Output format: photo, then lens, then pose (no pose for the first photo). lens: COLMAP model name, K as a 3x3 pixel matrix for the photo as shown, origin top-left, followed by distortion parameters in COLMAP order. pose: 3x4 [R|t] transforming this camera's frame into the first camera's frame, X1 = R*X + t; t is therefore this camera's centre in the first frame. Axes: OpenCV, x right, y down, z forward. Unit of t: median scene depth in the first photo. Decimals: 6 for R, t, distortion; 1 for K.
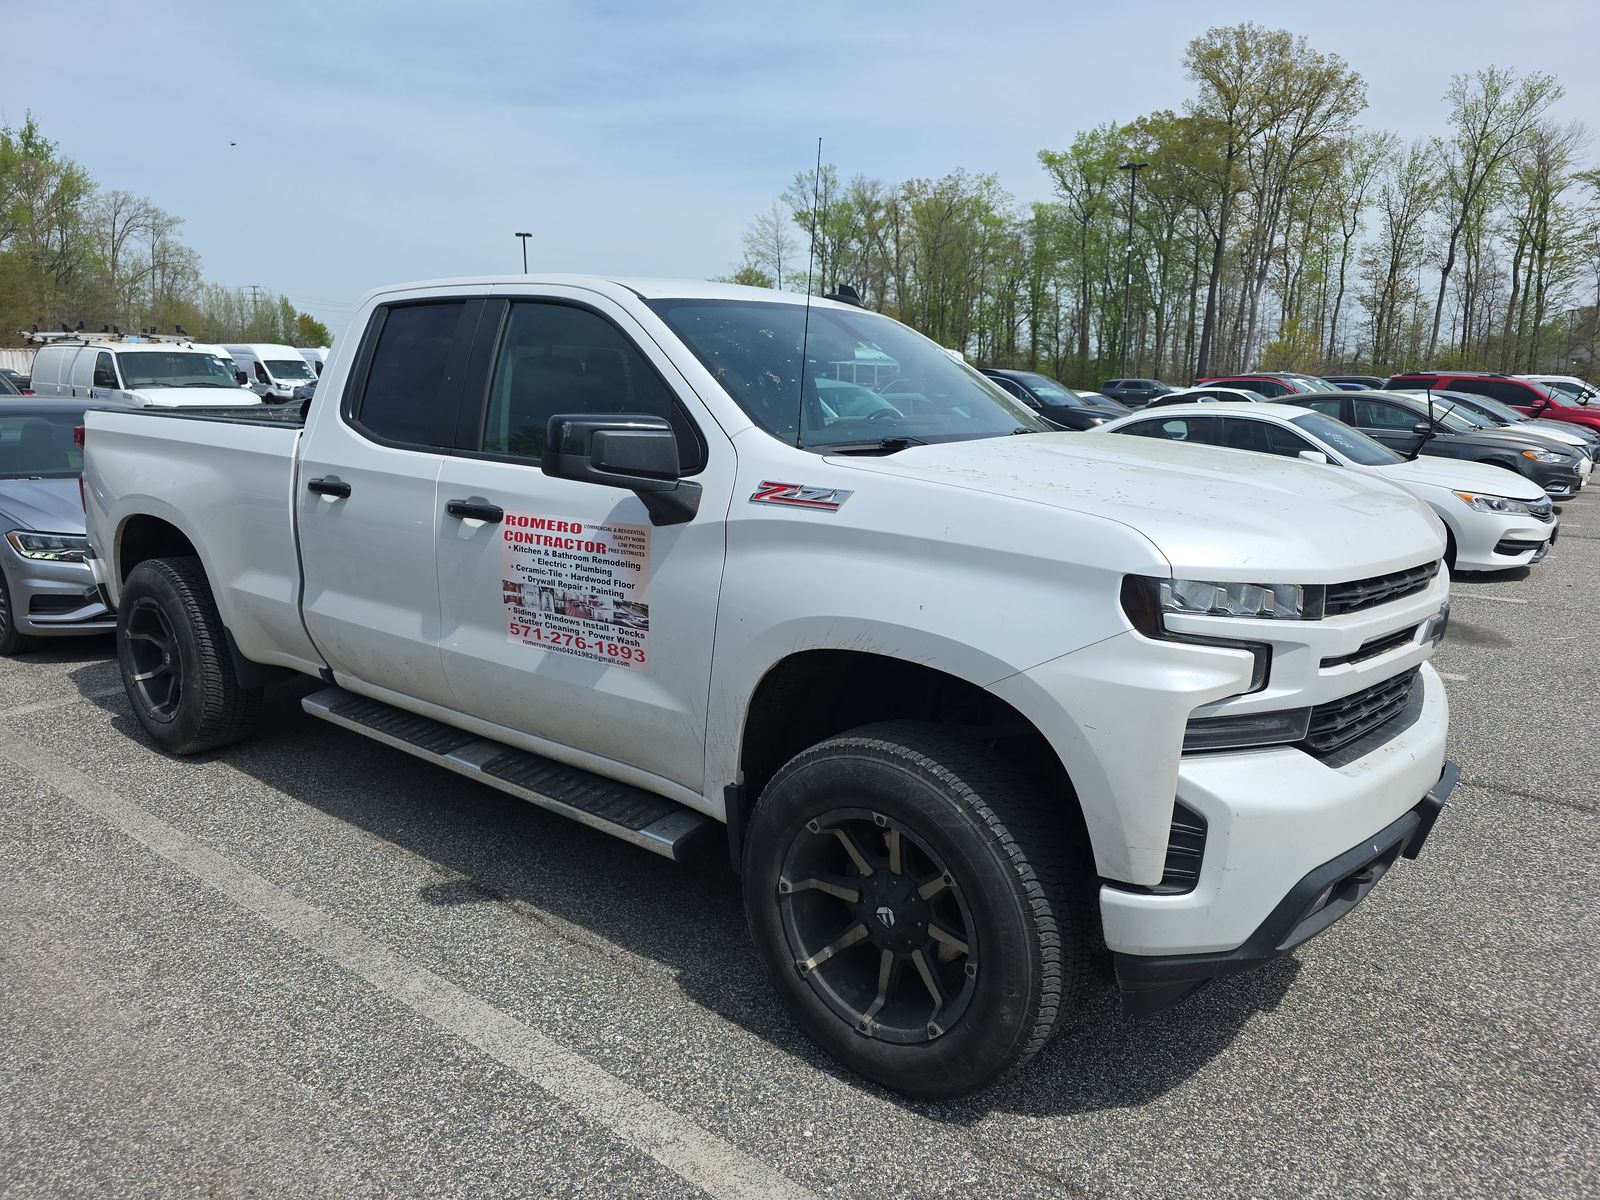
lens RADIAL K [[1073.1, 0, 803.8], [0, 1073.1, 590.6], [0, 0, 1]] dist [0.032590, -0.027354]
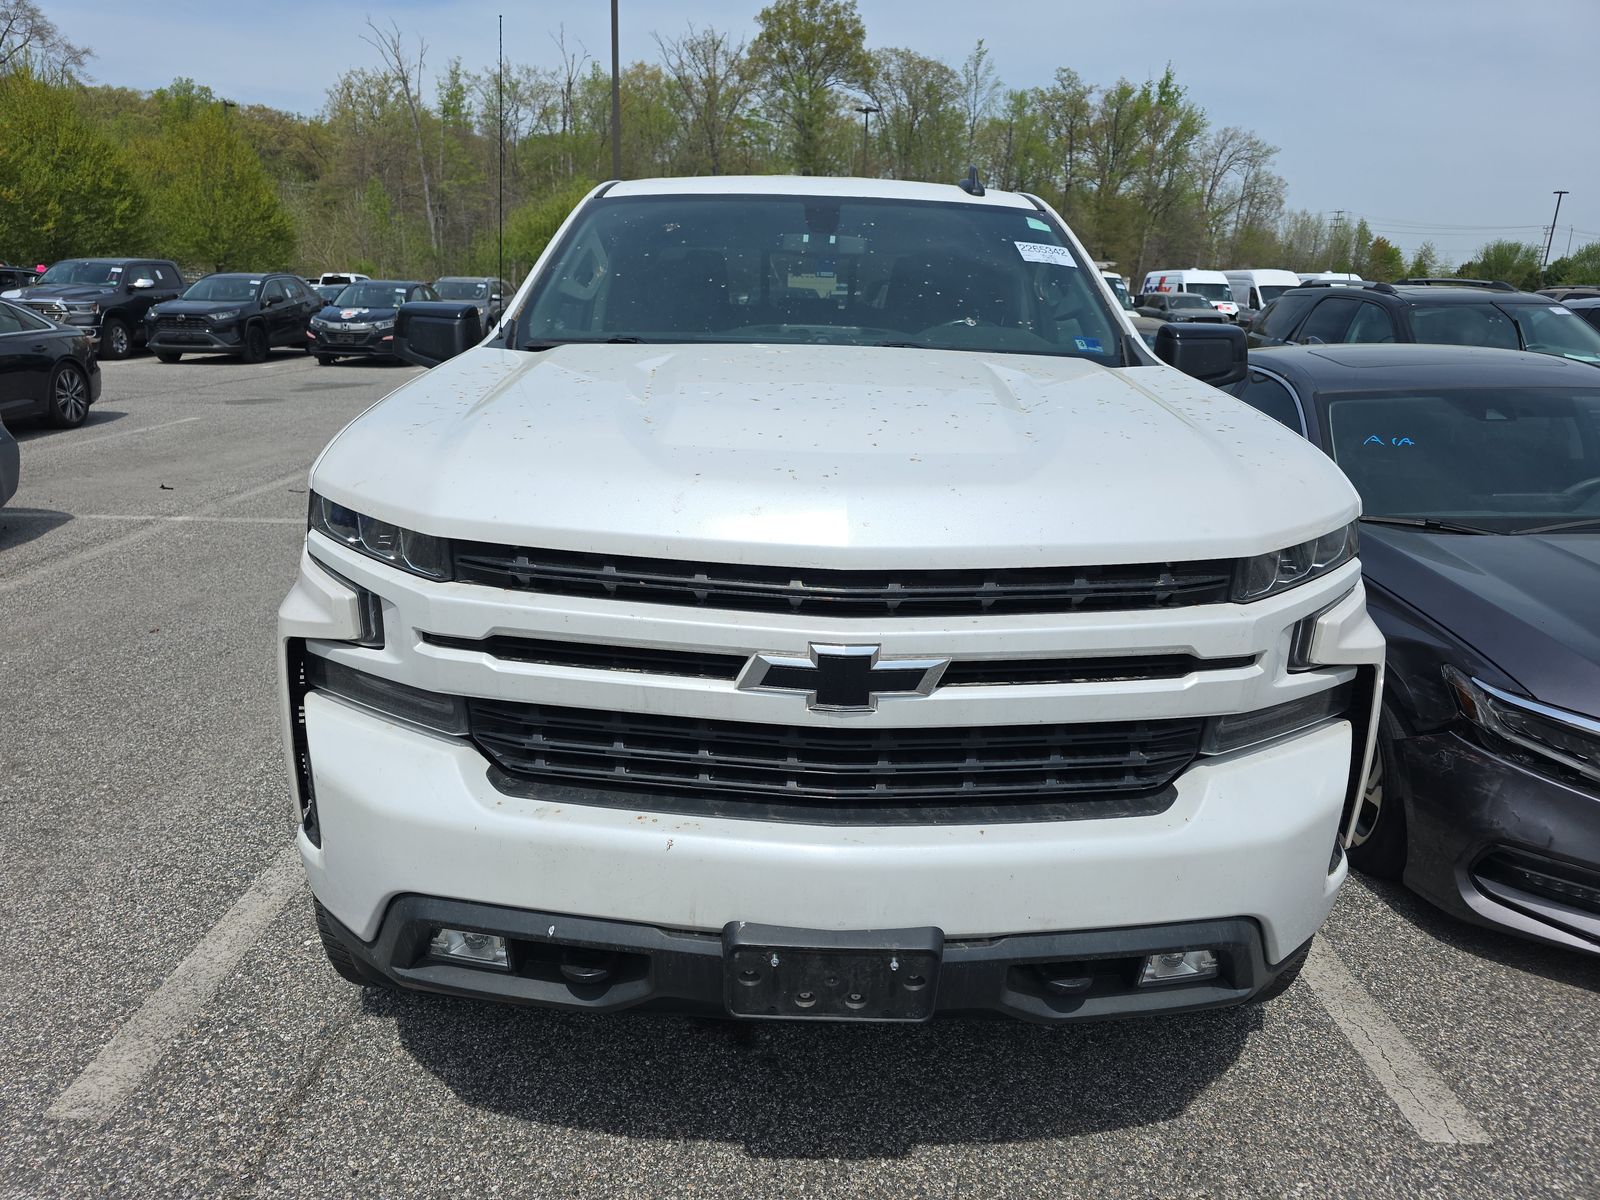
lens RADIAL K [[1073.1, 0, 803.8], [0, 1073.1, 590.6], [0, 0, 1]] dist [0.032590, -0.027354]
pose [[0.615131, 0.215475, -0.758409, 1.033441], [-0.167450, 0.975689, 0.141392, -0.098886], [0.770438, 0.040021, 0.636258, 0.620198]]
